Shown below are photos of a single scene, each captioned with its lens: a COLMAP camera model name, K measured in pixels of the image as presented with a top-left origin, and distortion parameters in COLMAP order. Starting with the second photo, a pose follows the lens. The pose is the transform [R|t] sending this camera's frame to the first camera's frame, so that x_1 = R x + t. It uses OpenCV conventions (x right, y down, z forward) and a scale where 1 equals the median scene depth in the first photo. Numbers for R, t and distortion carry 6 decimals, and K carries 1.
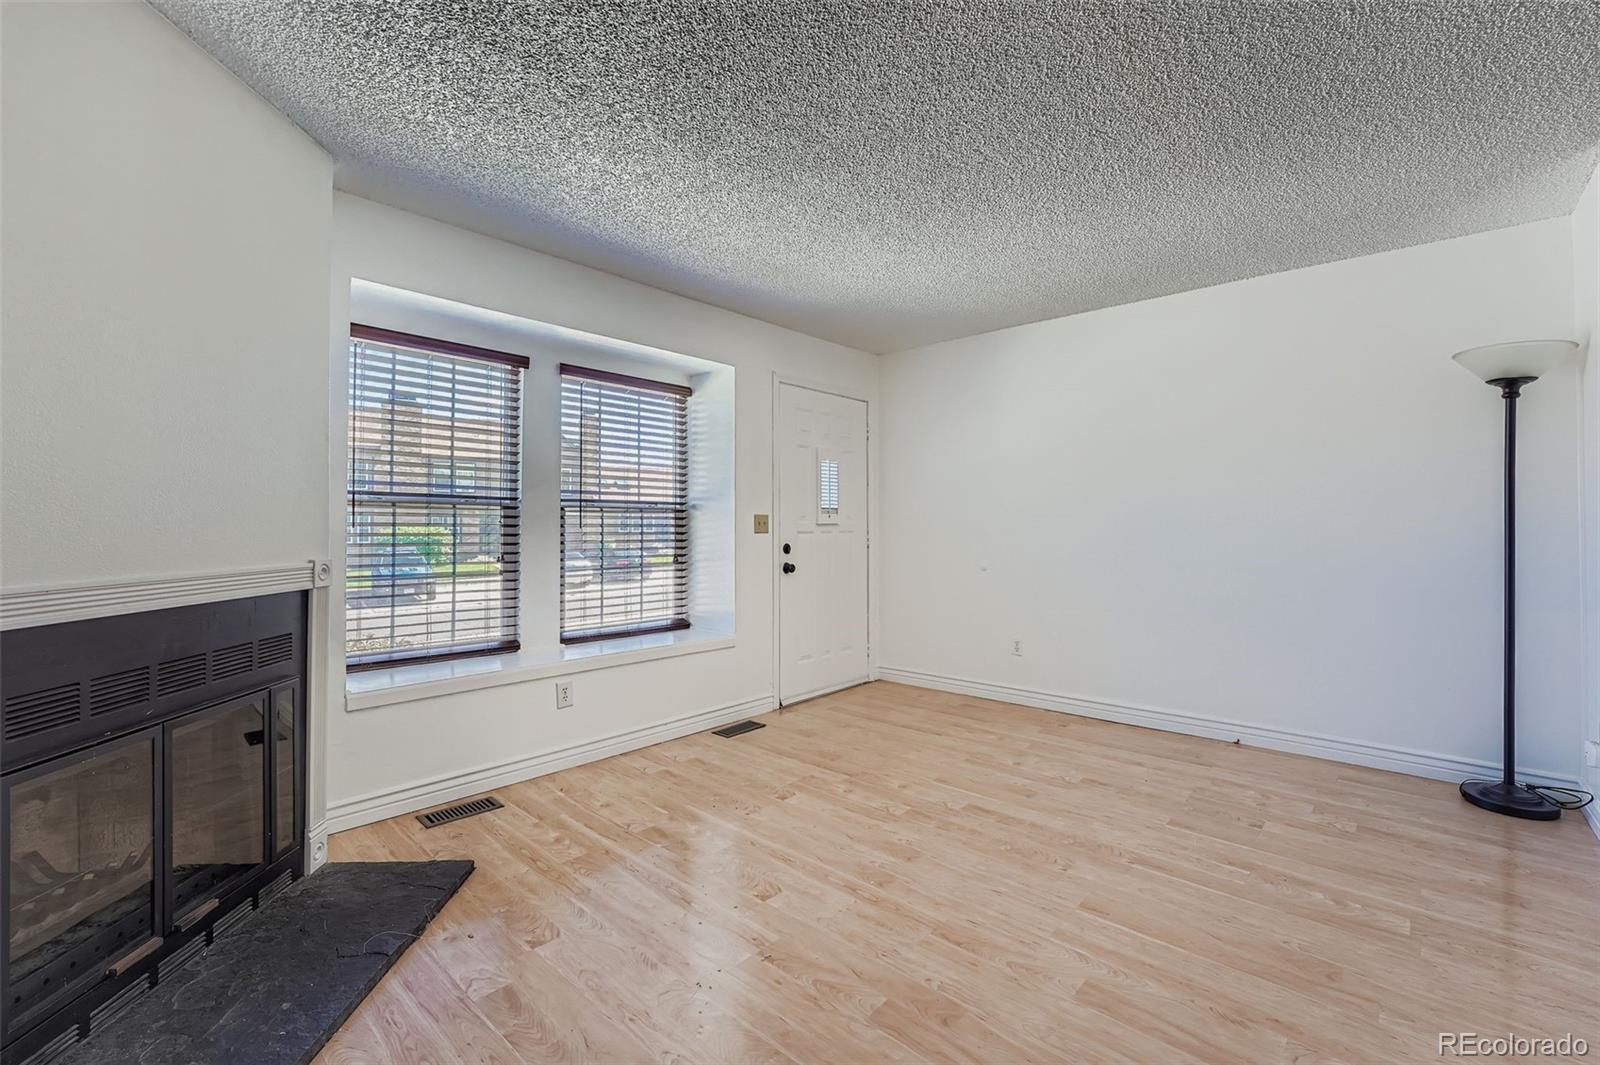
lens RADIAL K [[675.8, 0, 808.1], [0, 675.8, 525.8], [0, 0, 1]] dist [-0.000330, 0.000268]
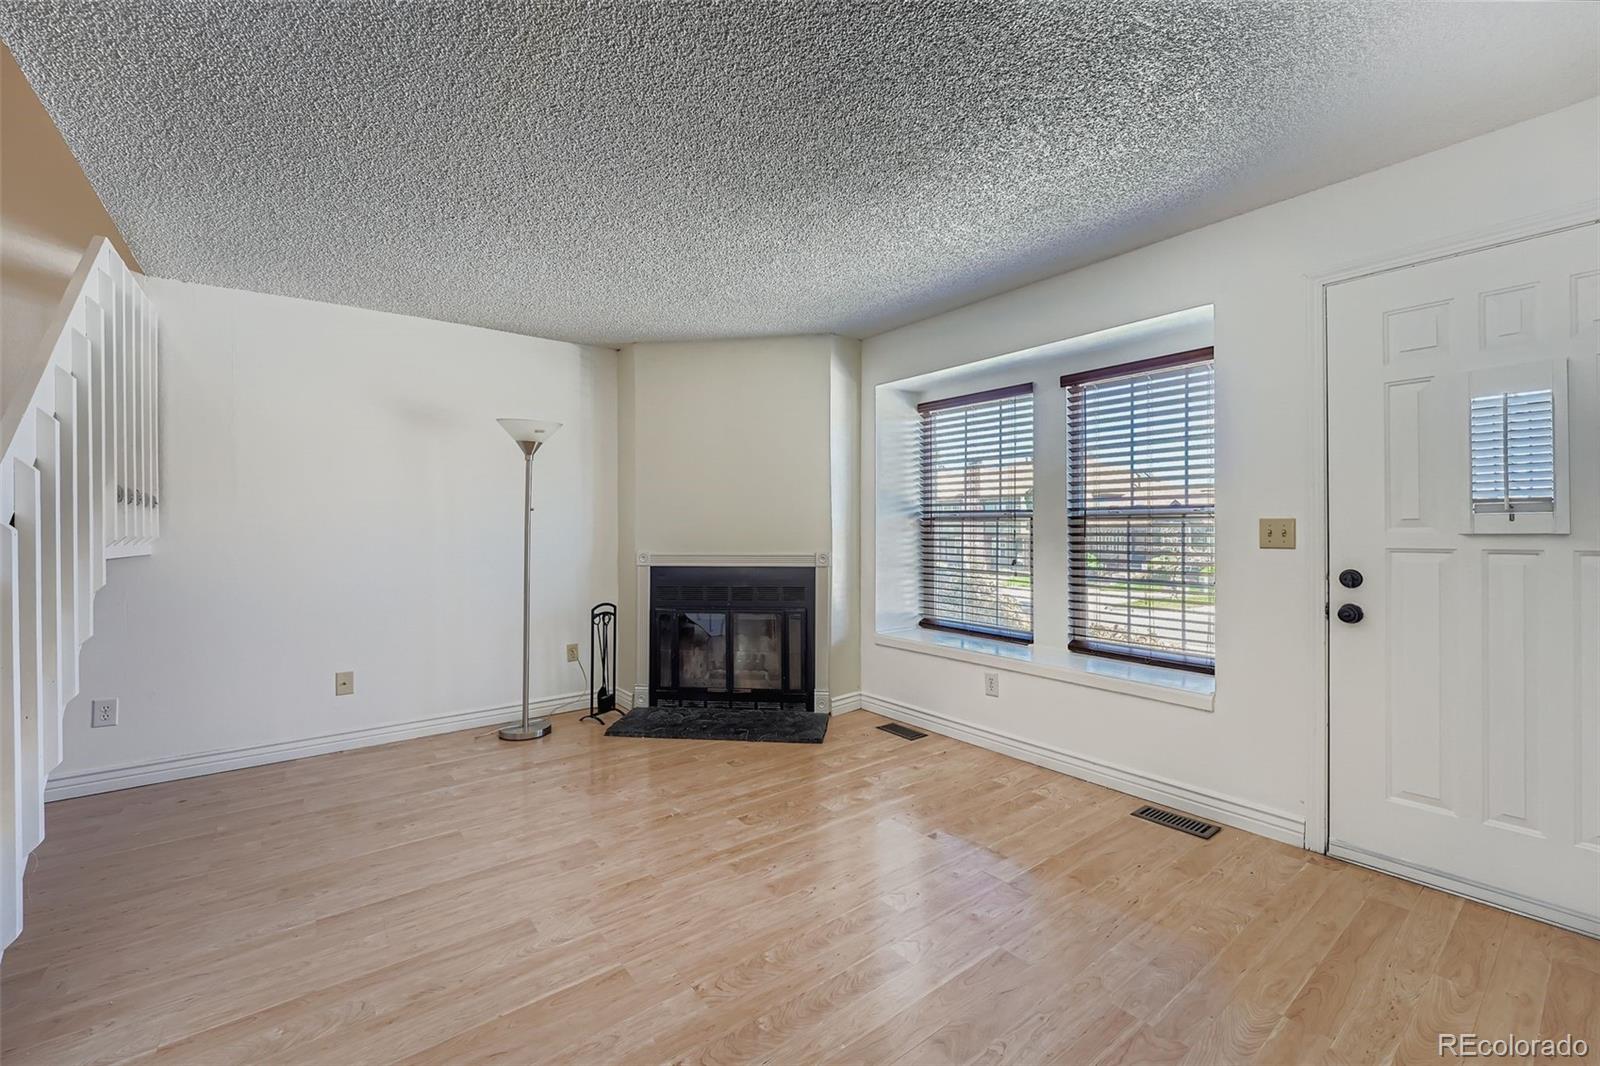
lens RADIAL K [[649.0, 0, 807.1], [0, 649.0, 534.8], [0, 0, 1]] dist [-0.016720, 0.000085]
pose [[-0.166434, 0.006357, -0.986032, 0.833784], [-0.000794, 0.999978, 0.006581, -0.007652], [0.986052, 0.001878, -0.166425, 0.965568]]
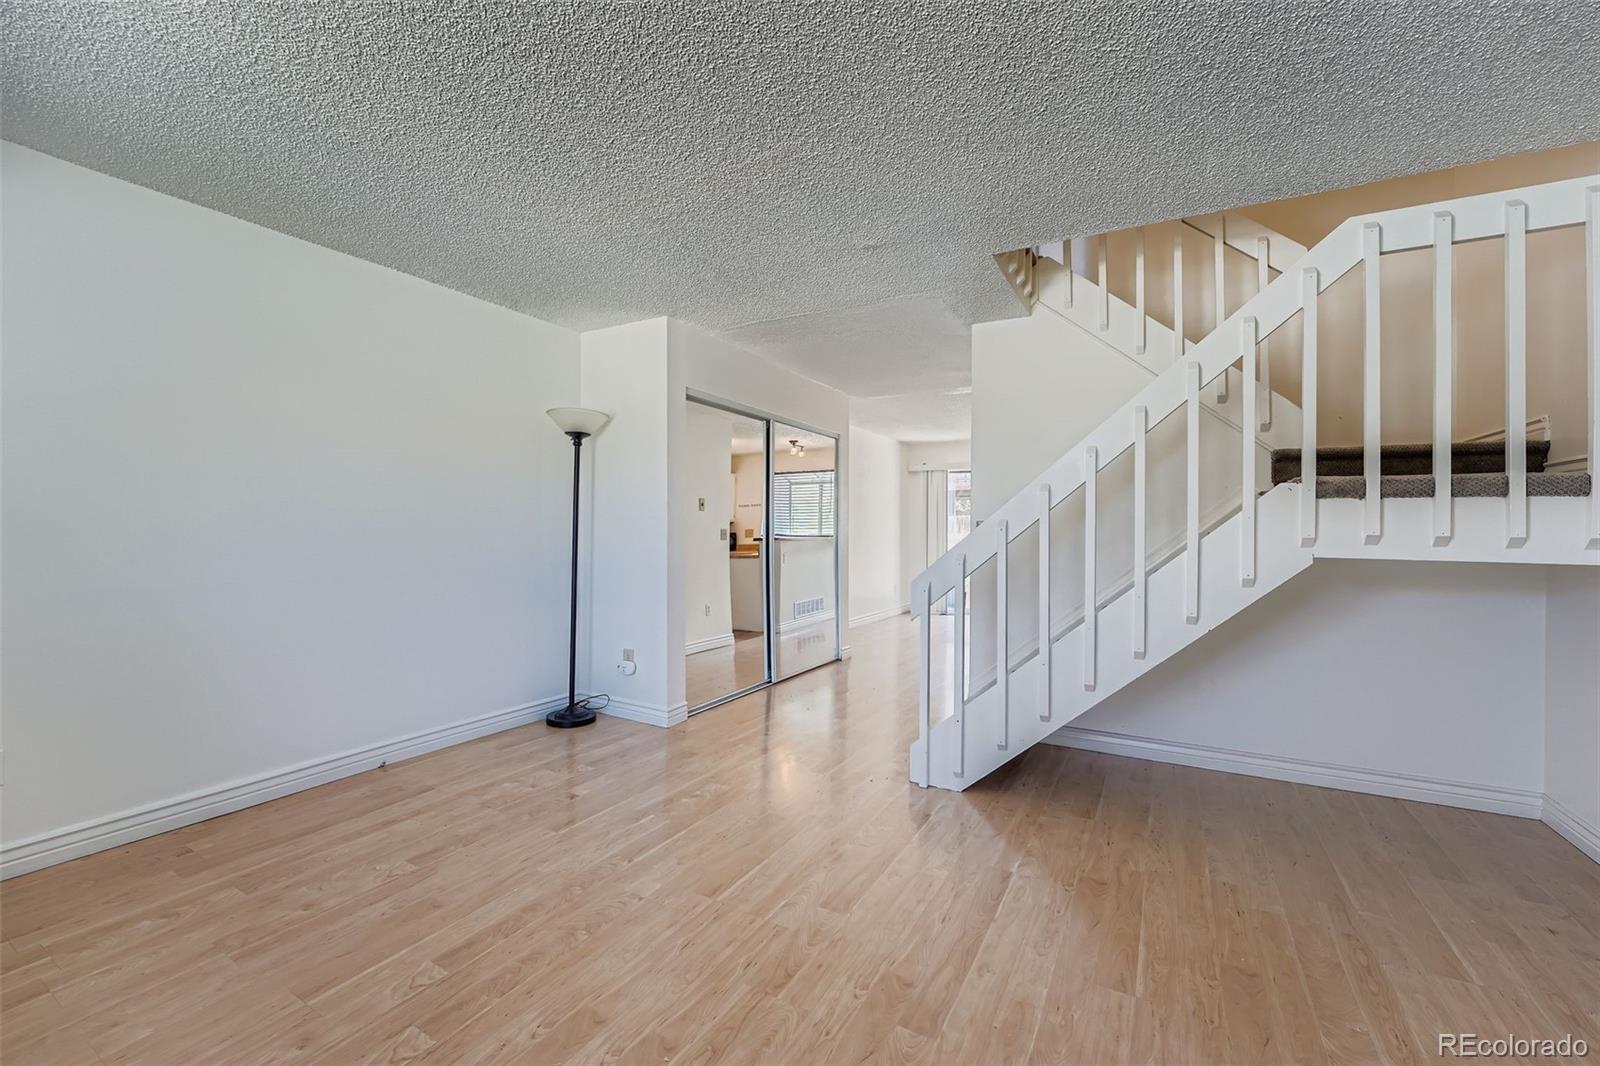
lens RADIAL K [[649.0, 0, 807.1], [0, 649.0, 534.8], [0, 0, 1]] dist [-0.016720, 0.000085]
pose [[-0.222421, -0.006583, 0.974928, -0.421499], [-0.002018, 0.999978, 0.006292, -0.002504], [-0.974949, -0.000568, -0.222430, 0.755727]]
